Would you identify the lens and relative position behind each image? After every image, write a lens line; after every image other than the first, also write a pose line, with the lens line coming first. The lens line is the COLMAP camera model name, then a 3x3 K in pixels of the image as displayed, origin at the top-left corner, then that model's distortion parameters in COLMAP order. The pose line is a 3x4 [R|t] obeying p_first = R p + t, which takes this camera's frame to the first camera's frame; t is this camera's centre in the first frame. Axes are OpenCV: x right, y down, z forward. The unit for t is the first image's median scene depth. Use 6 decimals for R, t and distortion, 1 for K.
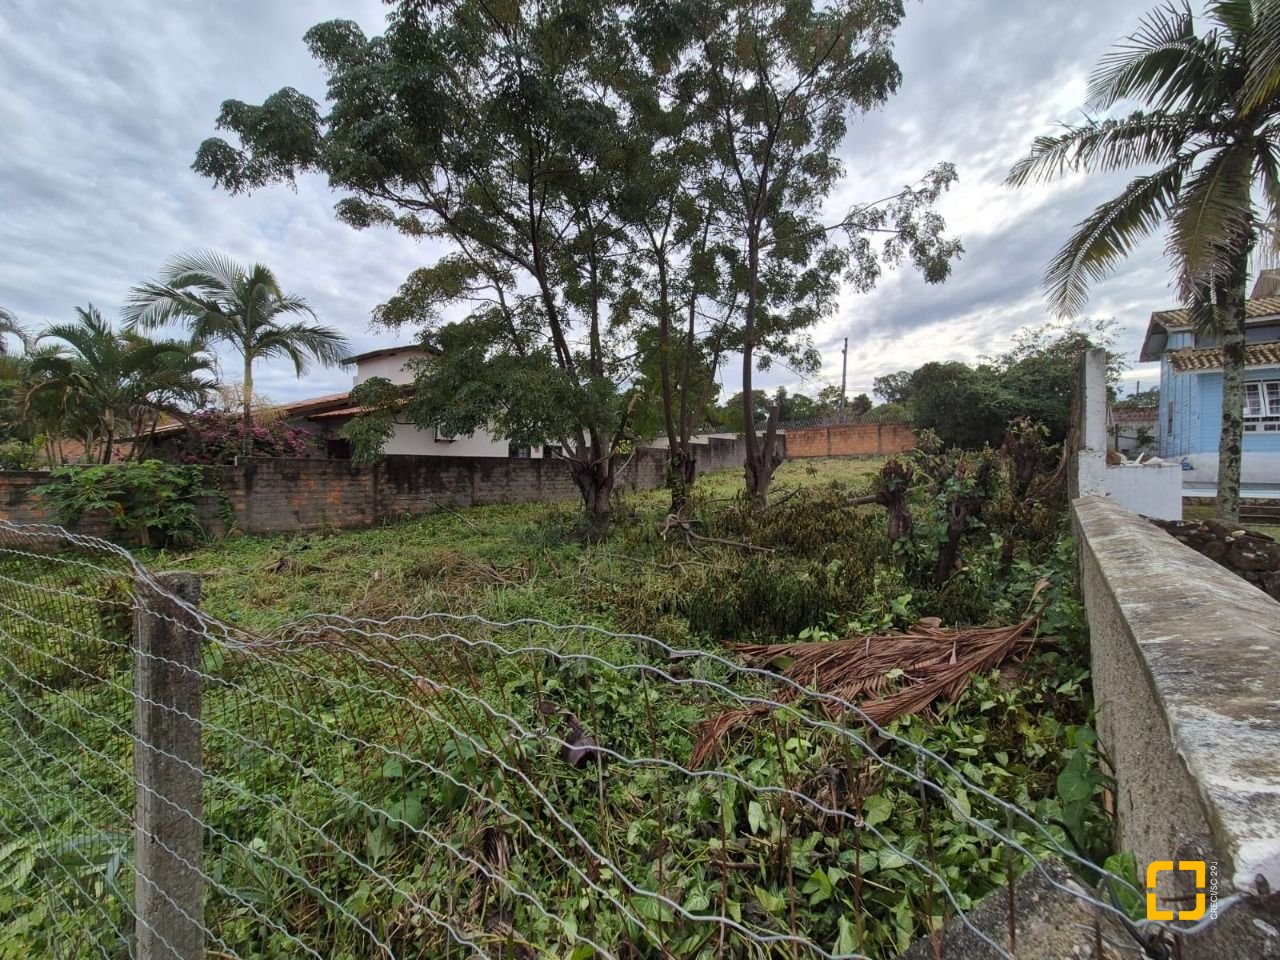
lens RADIAL K [[523.1, 0, 633.0], [0, 523.1, 481.2], [0, 0, 1]] dist [-0.000488, -0.000311]
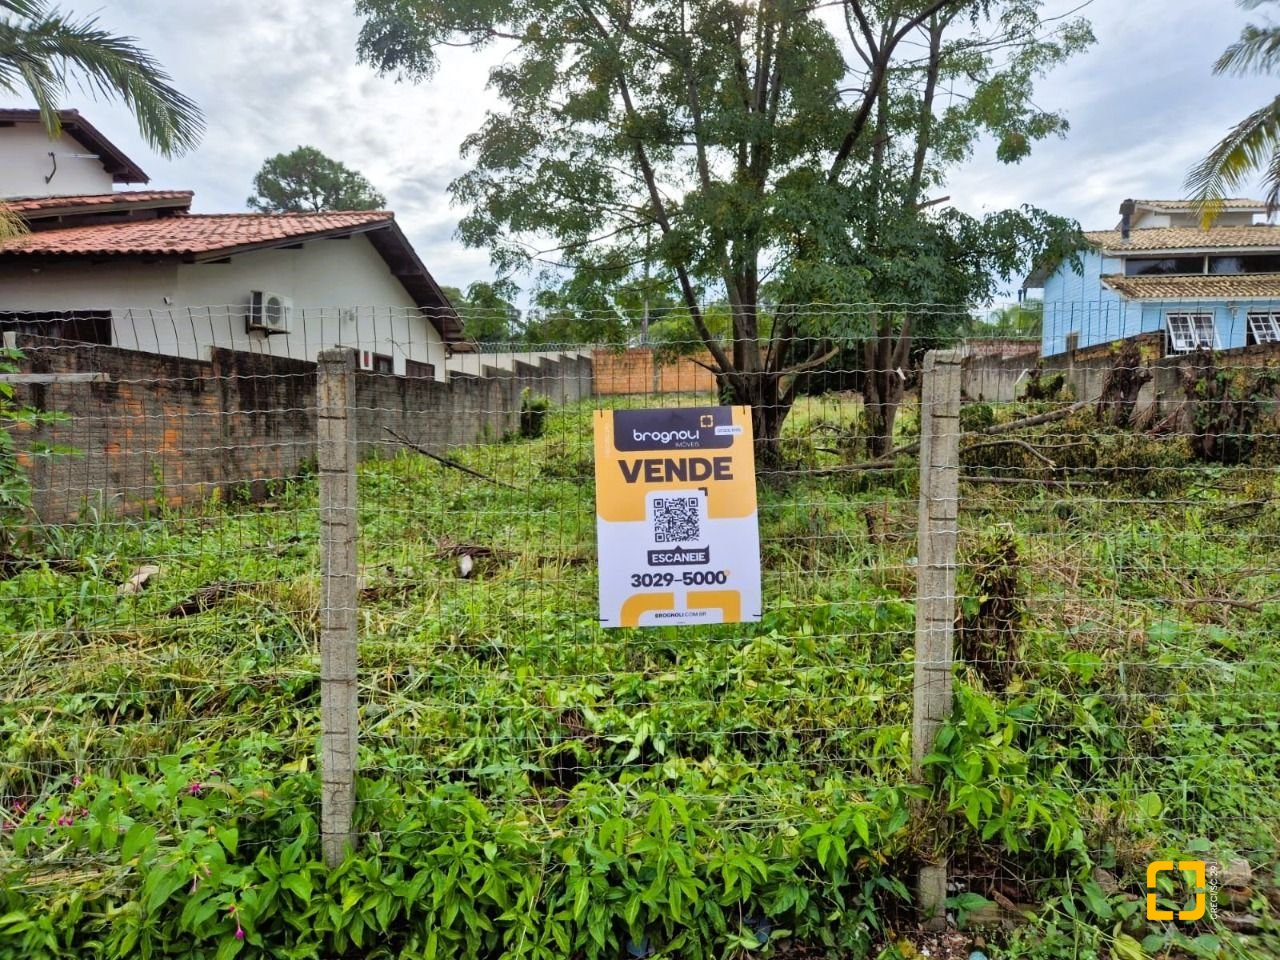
lens RADIAL K [[853.3, 0, 647.8], [0, 853.3, 476.9], [0, 0, 1]] dist [0.068355, -0.060552]
pose [[0.842112, -0.035763, 0.538116, -0.599696], [0.014980, 0.998965, 0.042947, 0.033580], [-0.539094, -0.028106, 0.841776, 0.164387]]
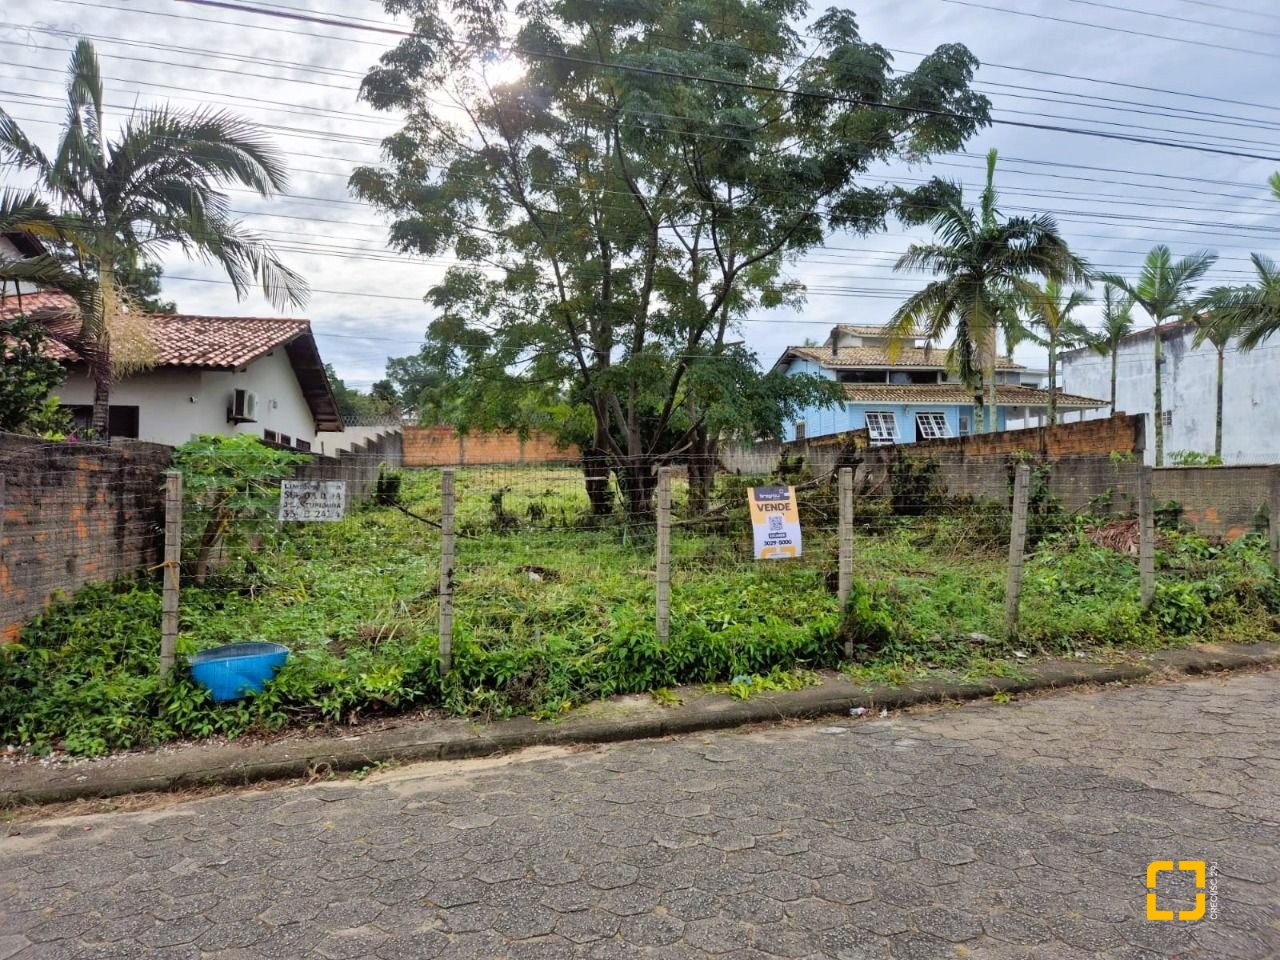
lens RADIAL K [[845.2, 0, 637.6], [0, 845.2, 474.4], [0, 0, 1]] dist [0.067503, -0.059525]
pose [[0.654273, 0.009536, 0.756198, -0.970489], [0.024818, 0.999111, -0.034072, 0.035228], [-0.755851, 0.041060, 0.653455, 0.021098]]
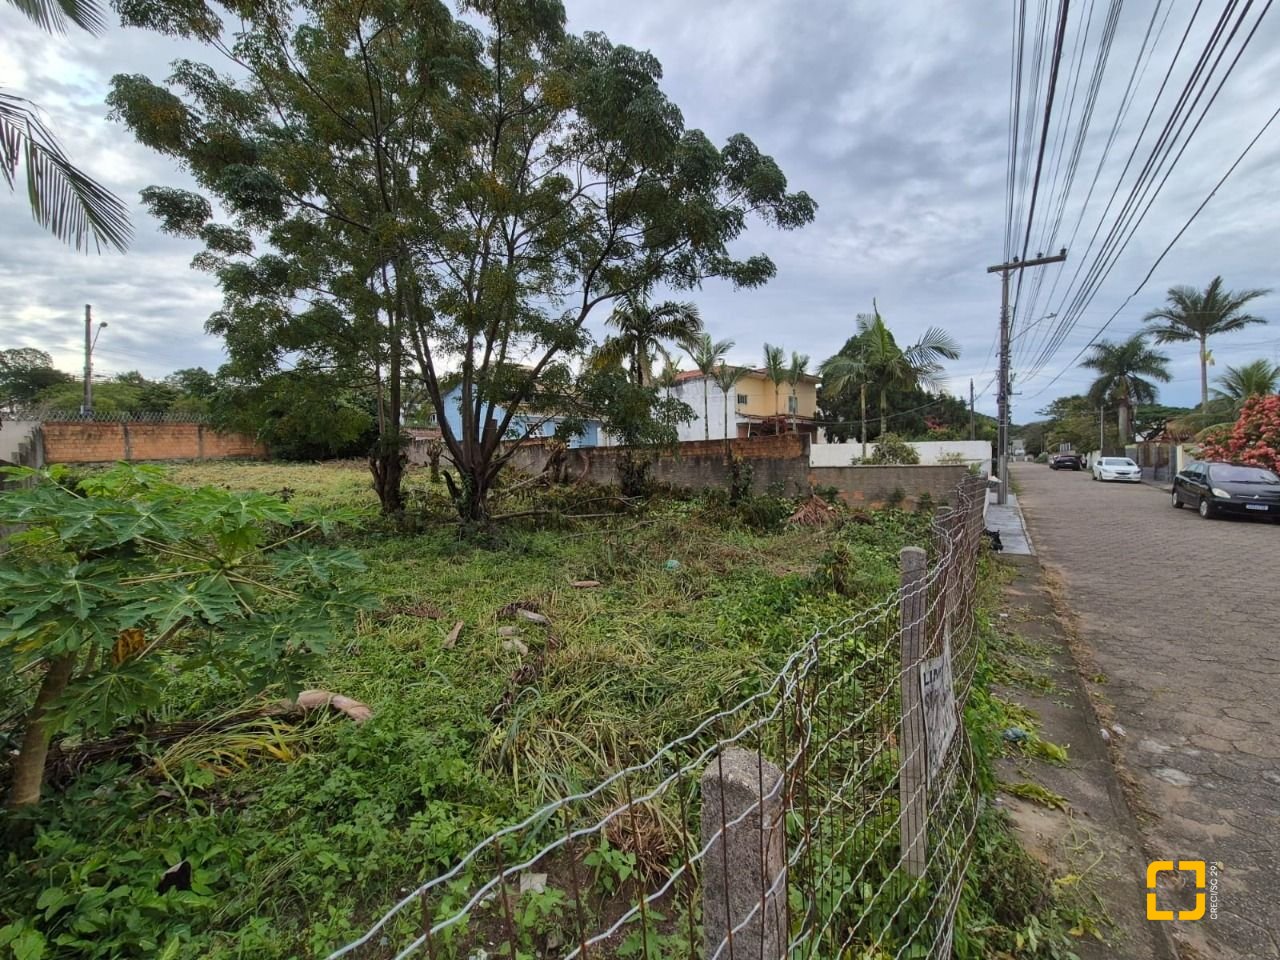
lens RADIAL K [[522.7, 0, 626.4], [0, 522.7, 475.0], [0, 0, 1]] dist [0.000482, 0.002356]
pose [[0.085529, -0.029181, 0.995908, -0.844804], [0.052179, 0.998330, 0.024771, -0.019620], [-0.994968, 0.049847, 0.086908, 0.502338]]
